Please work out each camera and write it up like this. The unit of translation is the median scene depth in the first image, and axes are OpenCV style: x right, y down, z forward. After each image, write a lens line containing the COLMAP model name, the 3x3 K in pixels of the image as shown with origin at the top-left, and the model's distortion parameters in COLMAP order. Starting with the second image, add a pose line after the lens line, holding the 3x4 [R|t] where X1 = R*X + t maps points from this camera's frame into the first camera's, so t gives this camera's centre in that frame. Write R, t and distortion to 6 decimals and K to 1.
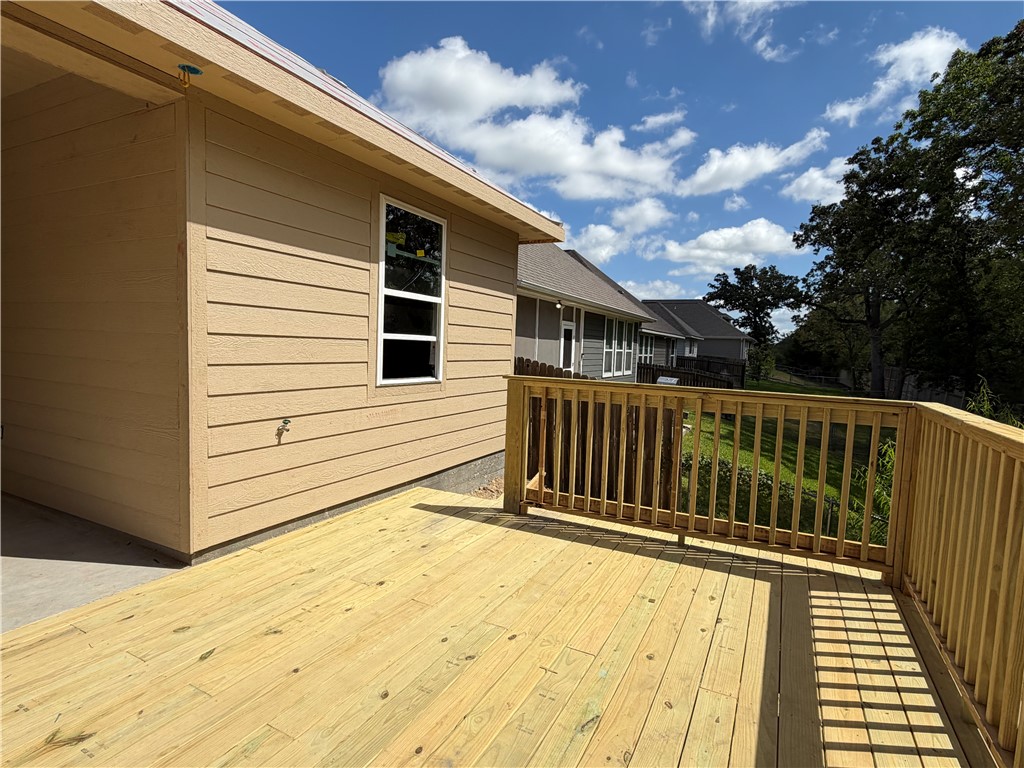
lens RADIAL K [[530.9, 0, 516.8], [0, 530.9, 384.0], [0, 0, 1]] dist [-0.000552, -0.000254]
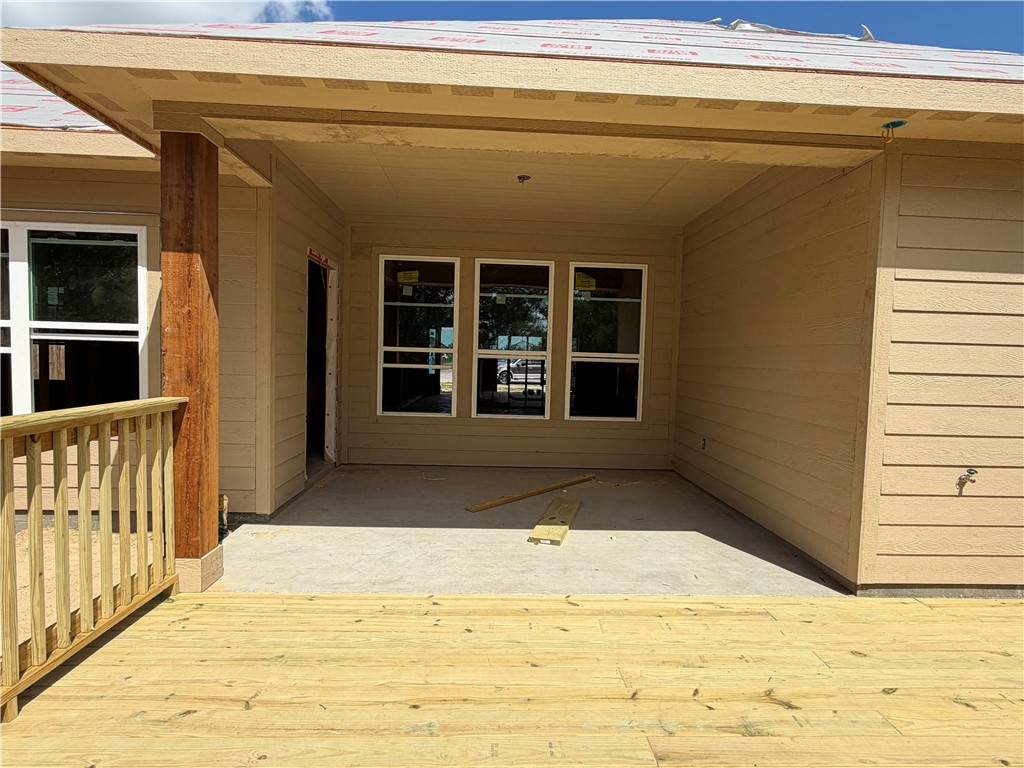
lens RADIAL K [[530.9, 0, 510.8], [0, 530.9, 385.1], [0, 0, 1]] dist [-0.000552, -0.000254]
pose [[0.489489, 0.022779, -0.871712, -0.050897], [-0.072582, 0.997254, -0.014697, -0.004150], [0.868983, 0.070465, 0.489799, -0.128337]]
